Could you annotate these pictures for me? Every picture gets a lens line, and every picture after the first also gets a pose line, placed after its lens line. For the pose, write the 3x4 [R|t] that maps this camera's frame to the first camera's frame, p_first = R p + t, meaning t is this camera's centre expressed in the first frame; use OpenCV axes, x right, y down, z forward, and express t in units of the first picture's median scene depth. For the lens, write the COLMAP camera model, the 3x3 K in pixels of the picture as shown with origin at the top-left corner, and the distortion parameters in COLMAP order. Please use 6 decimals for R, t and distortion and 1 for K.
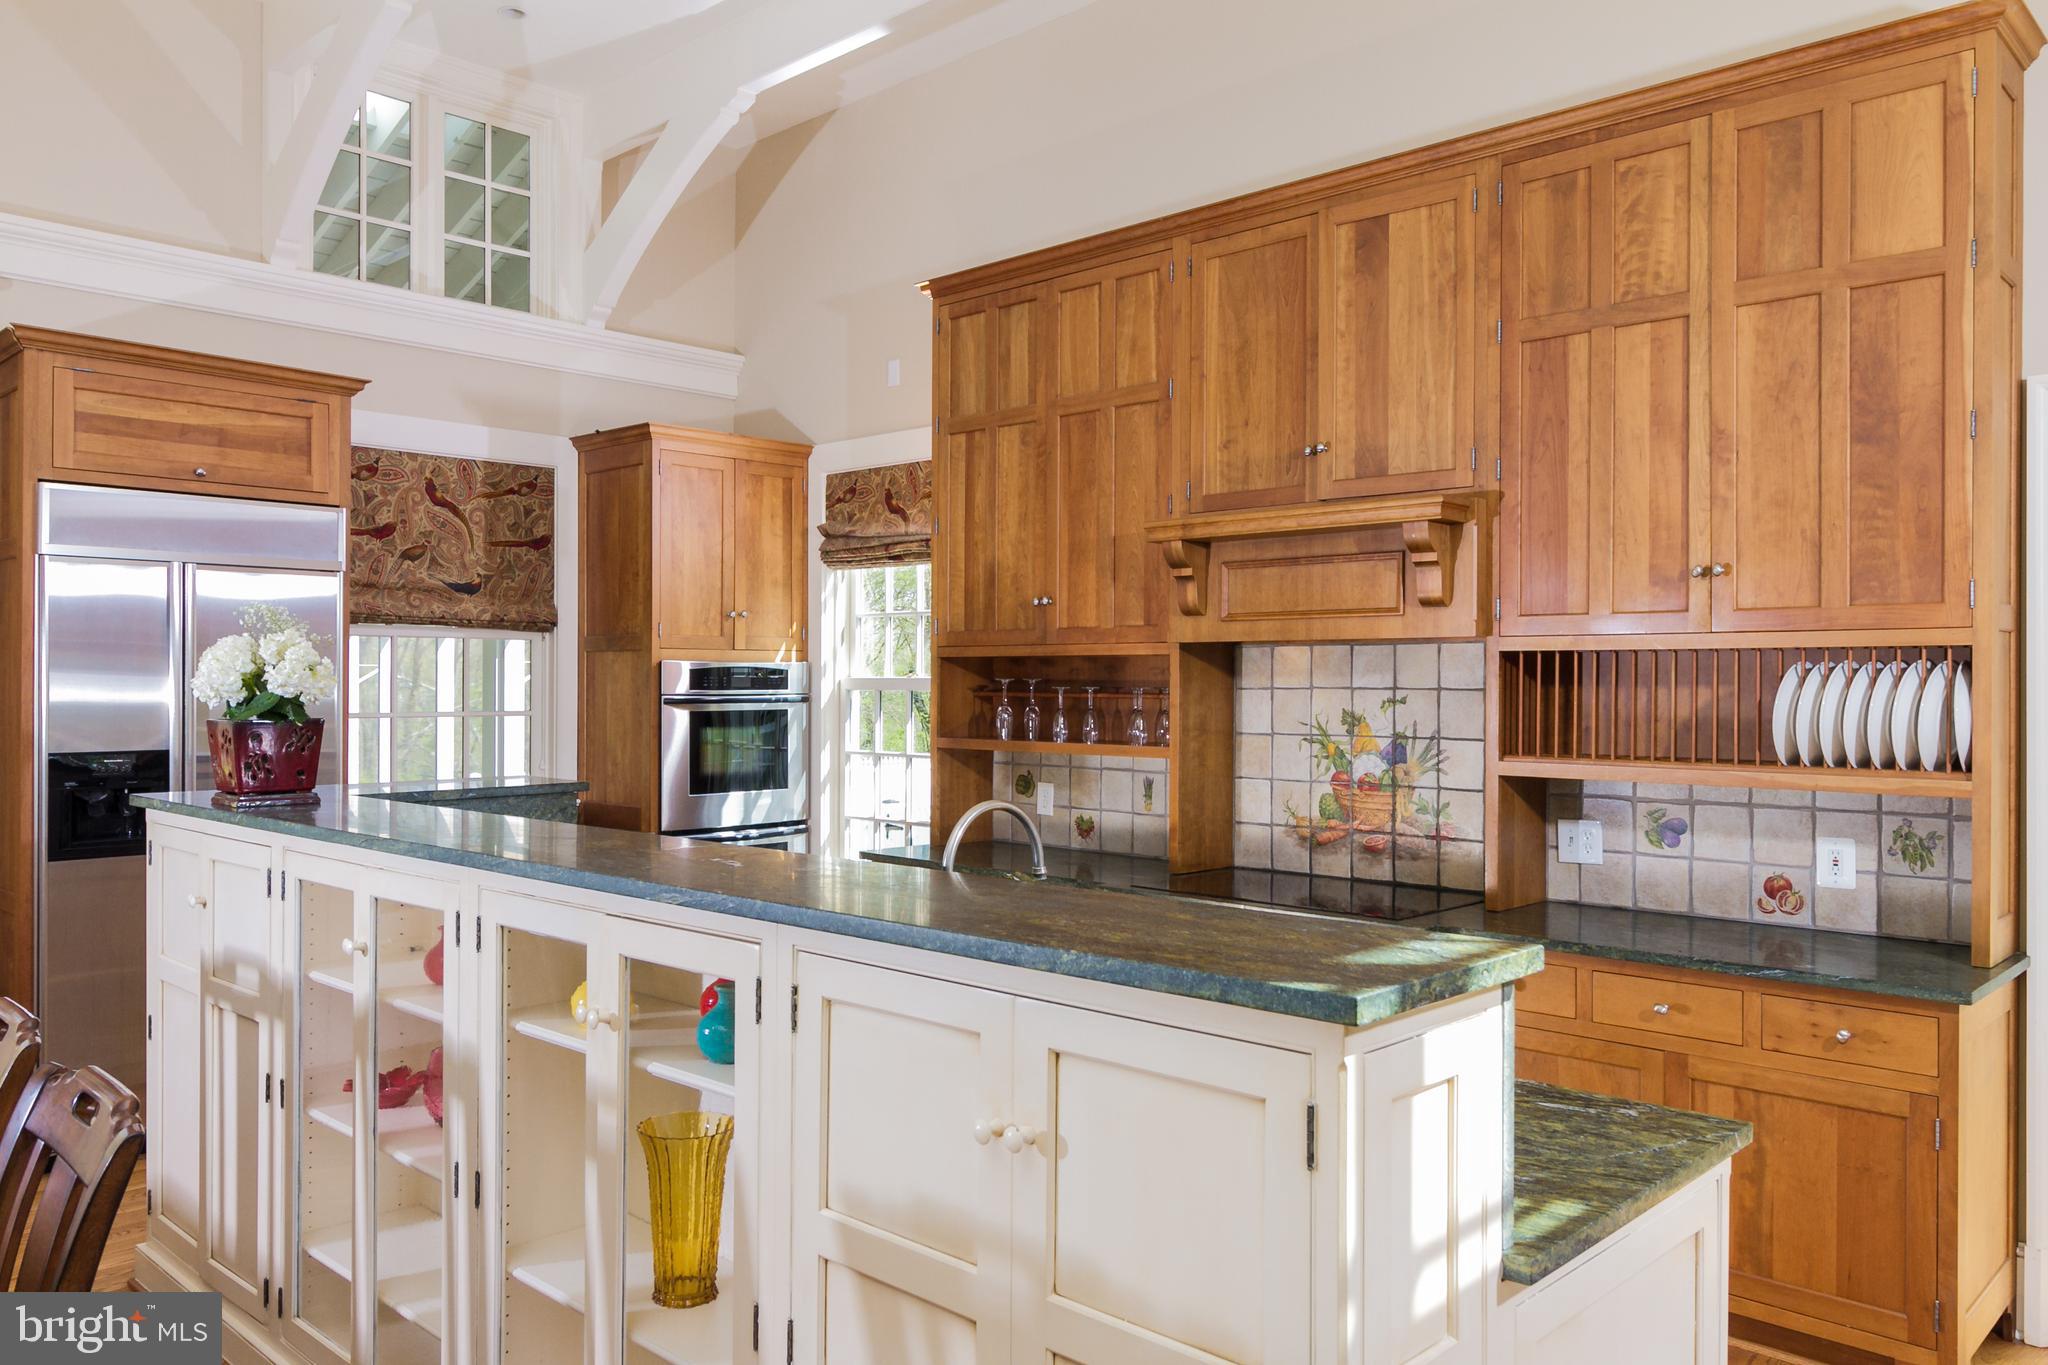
lens RADIAL K [[1521.7, 0, 1024.0], [0, 1521.7, 682.5], [0, 0, 1]] dist [-0.003285, -0.000053]
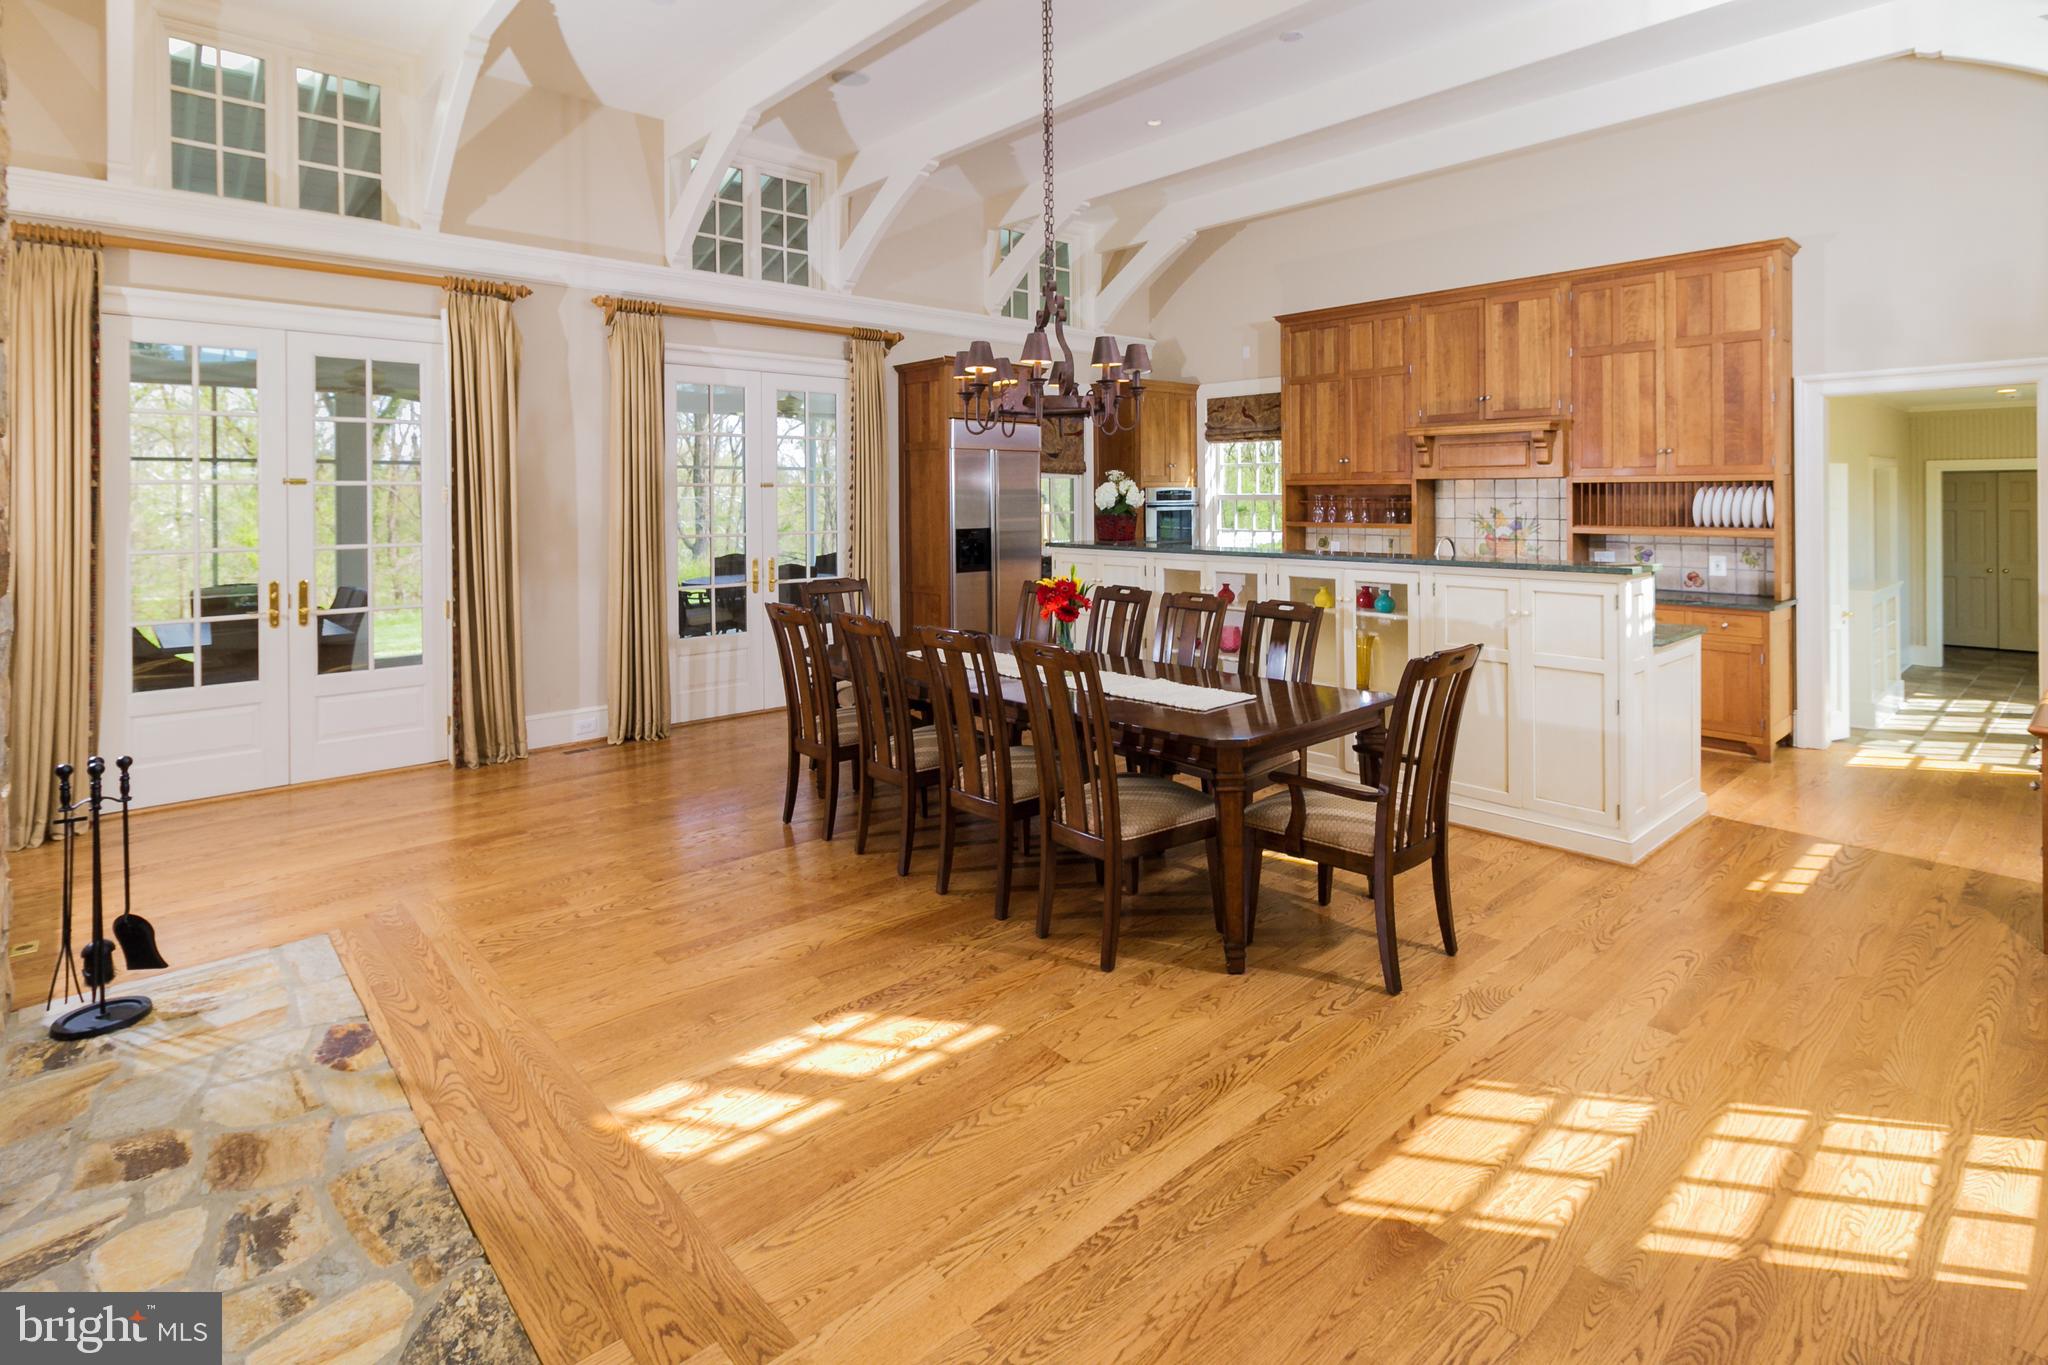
lens RADIAL K [[1040.8, 0, 1026.0], [0, 1040.8, 495.0], [0, 0, 1]] dist [-0.000480, -0.000045]
pose [[0.997693, -0.008752, -0.067317, -0.432964], [0.008823, 0.999961, 0.000752, -0.009253], [0.067307, -0.001345, 0.997731, -0.700965]]
